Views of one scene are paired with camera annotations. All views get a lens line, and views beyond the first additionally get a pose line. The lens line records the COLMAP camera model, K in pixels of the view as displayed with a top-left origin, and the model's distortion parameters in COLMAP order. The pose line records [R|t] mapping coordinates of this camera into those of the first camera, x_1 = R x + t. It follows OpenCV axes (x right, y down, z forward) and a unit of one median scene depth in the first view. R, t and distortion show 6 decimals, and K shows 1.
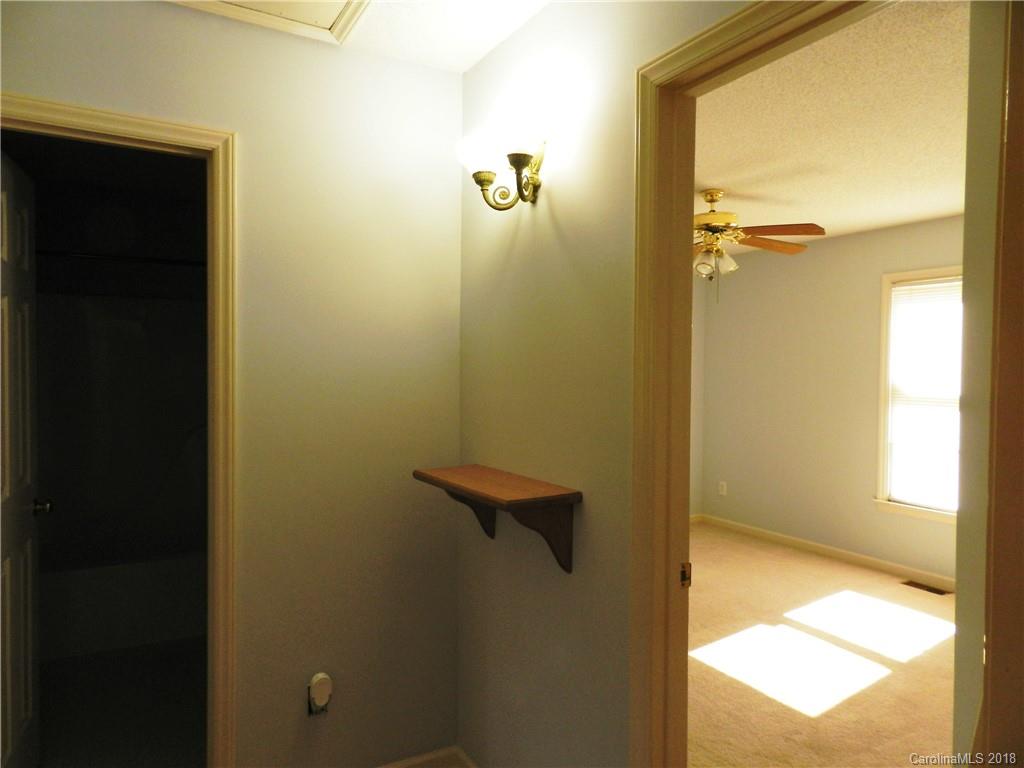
lens RADIAL K [[699.0, 0, 510.8], [0, 699.0, 383.9], [0, 0, 1]] dist [0.030287, -0.003086]
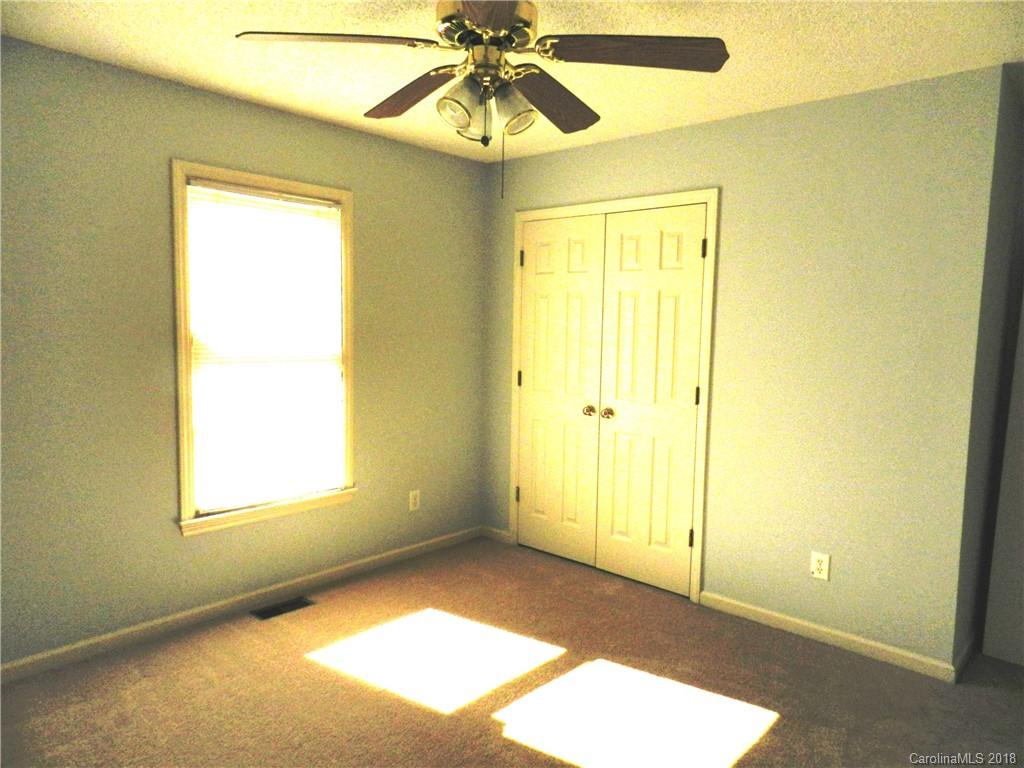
lens RADIAL K [[699.0, 0, 507.8], [0, 699.0, 374.7], [0, 0, 1]] dist [0.030287, -0.003086]
pose [[-0.305882, -0.090565, 0.947752, -0.181459], [0.004578, 0.995314, 0.096587, -0.030587], [-0.952058, 0.033883, -0.304034, 1.050116]]
